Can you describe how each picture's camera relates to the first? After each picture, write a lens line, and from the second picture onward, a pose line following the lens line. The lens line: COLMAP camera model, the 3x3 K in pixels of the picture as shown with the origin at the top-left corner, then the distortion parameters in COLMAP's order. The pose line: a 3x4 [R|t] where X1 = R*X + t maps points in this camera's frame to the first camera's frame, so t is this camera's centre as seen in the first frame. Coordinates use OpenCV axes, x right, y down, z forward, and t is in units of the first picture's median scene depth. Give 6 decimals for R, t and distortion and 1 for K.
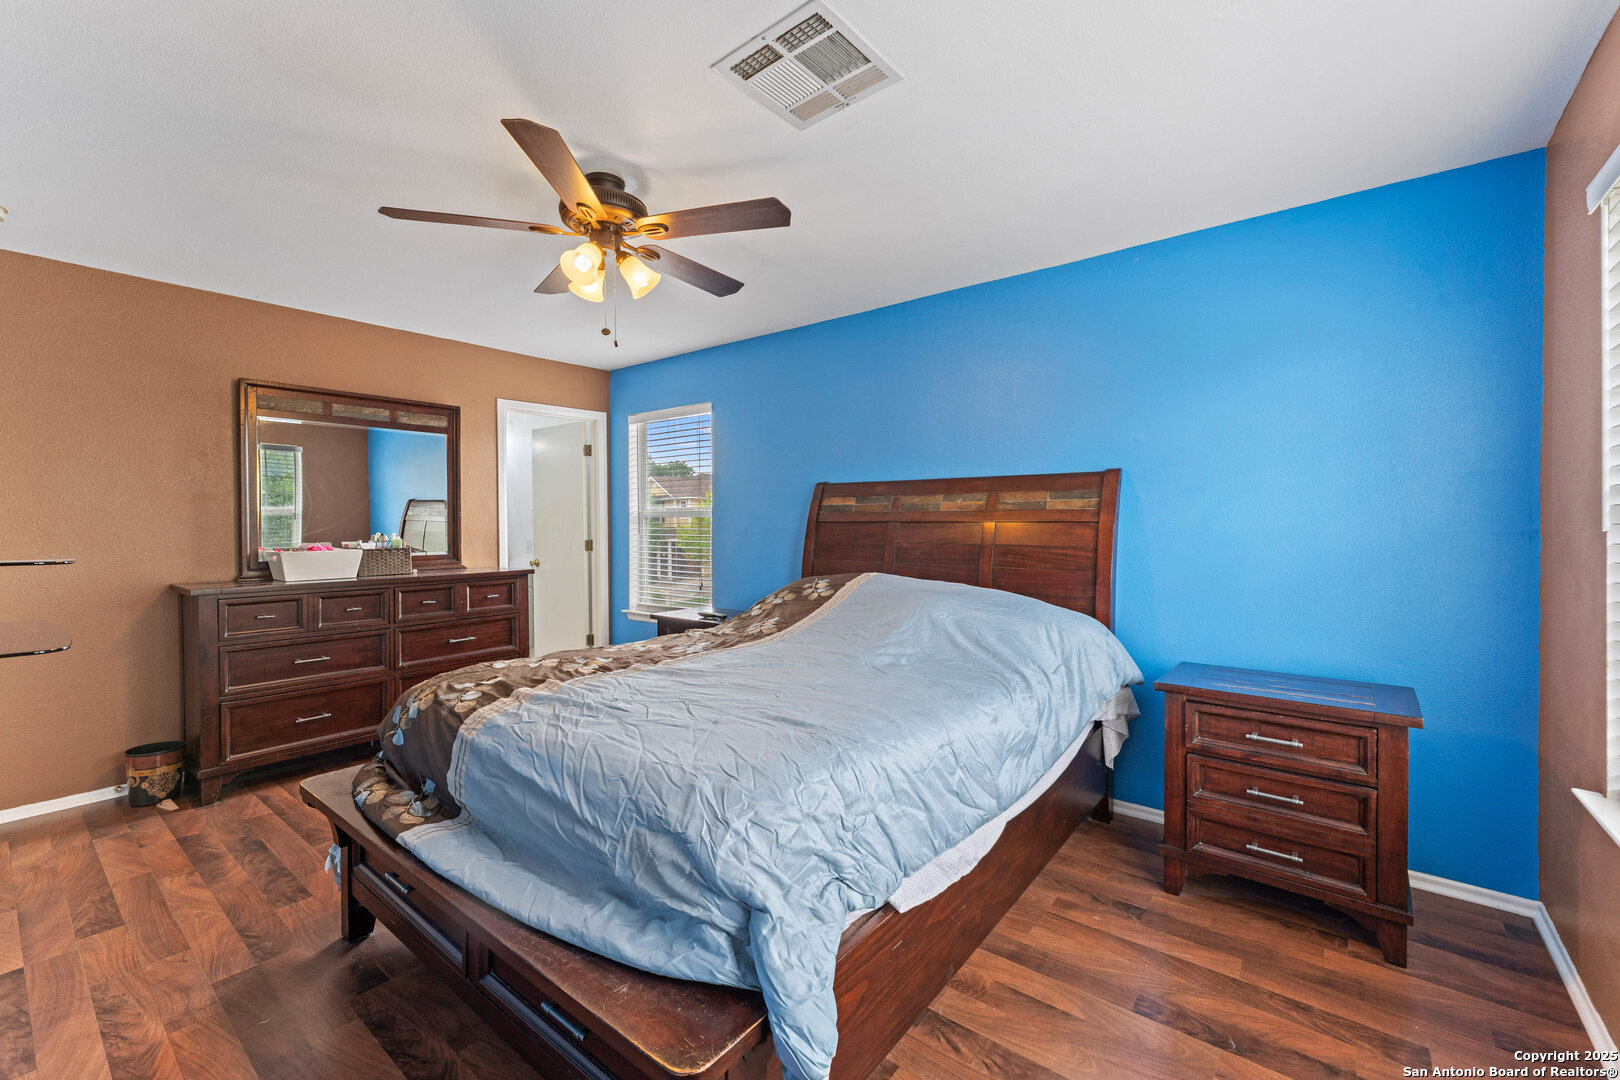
lens RADIAL K [[659.4, 0, 788.4], [0, 659.4, 533.5], [0, 0, 1]] dist [-0.000225, 0.000063]
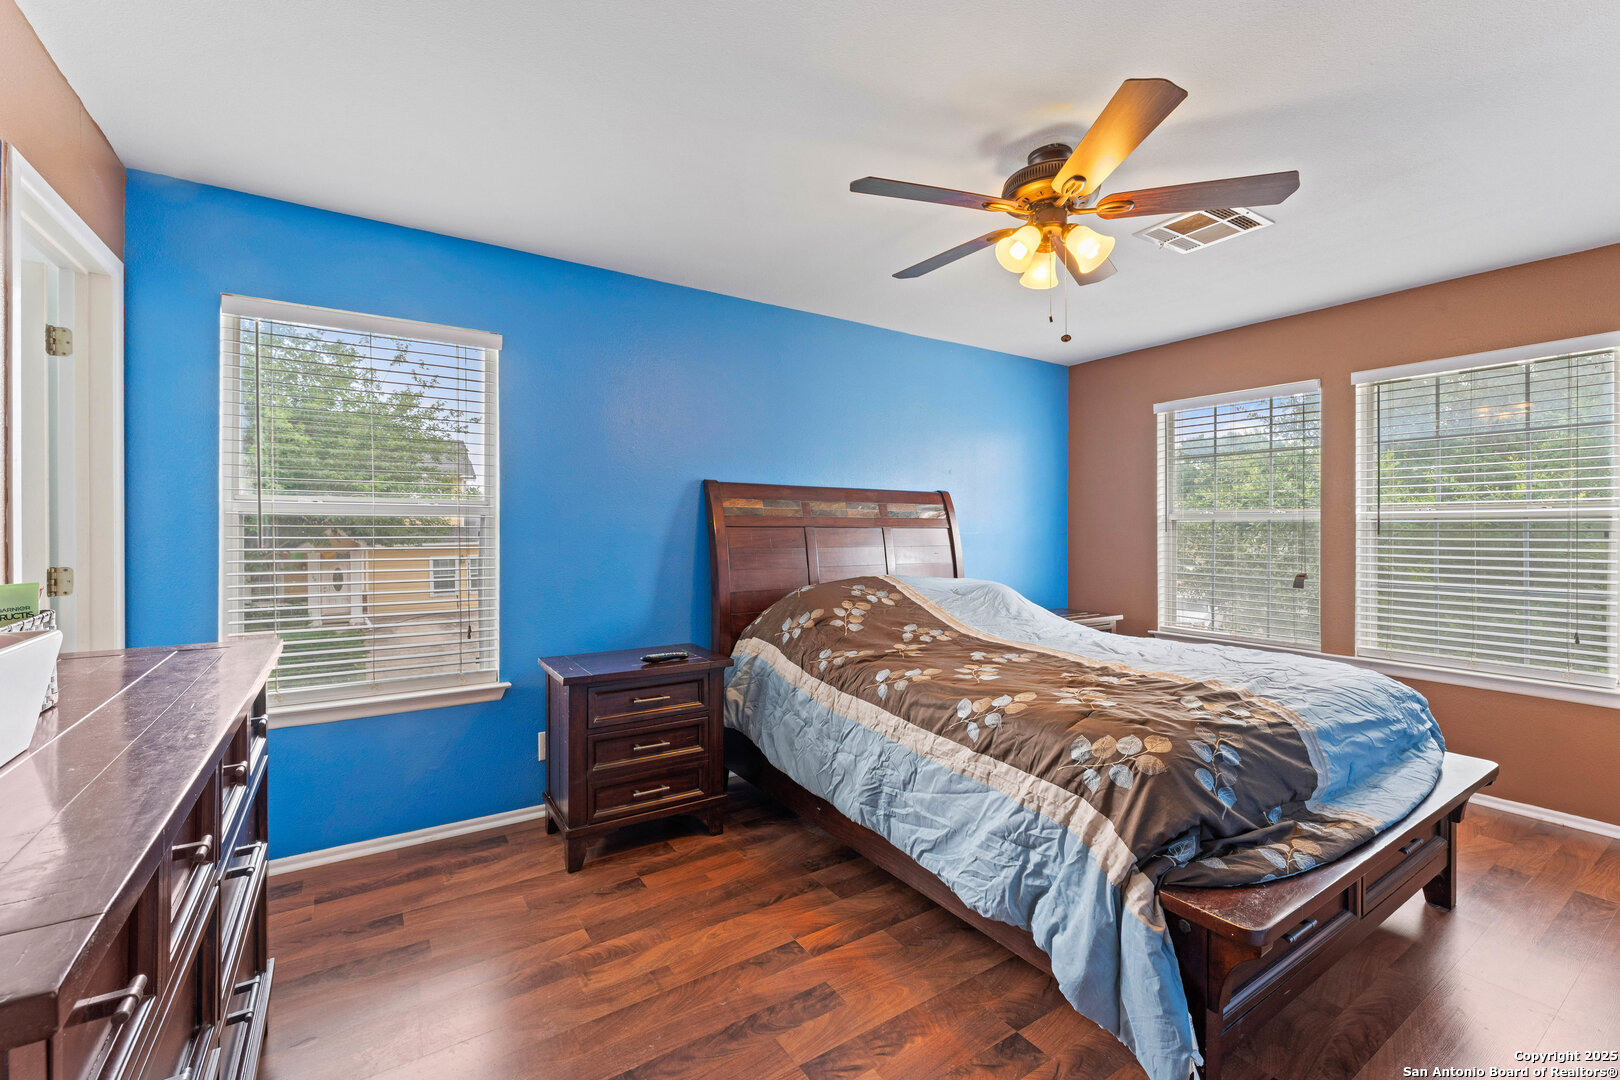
lens RADIAL K [[676.9, 0, 810.0], [0, 676.9, 540.0], [0, 0, 1]] dist [0.000126, 0.000018]
pose [[0.288211, -0.015792, 0.957437, -0.770569], [0.014332, 0.999823, 0.012177, -0.009282], [-0.957460, 0.010212, 0.288387, 0.637632]]
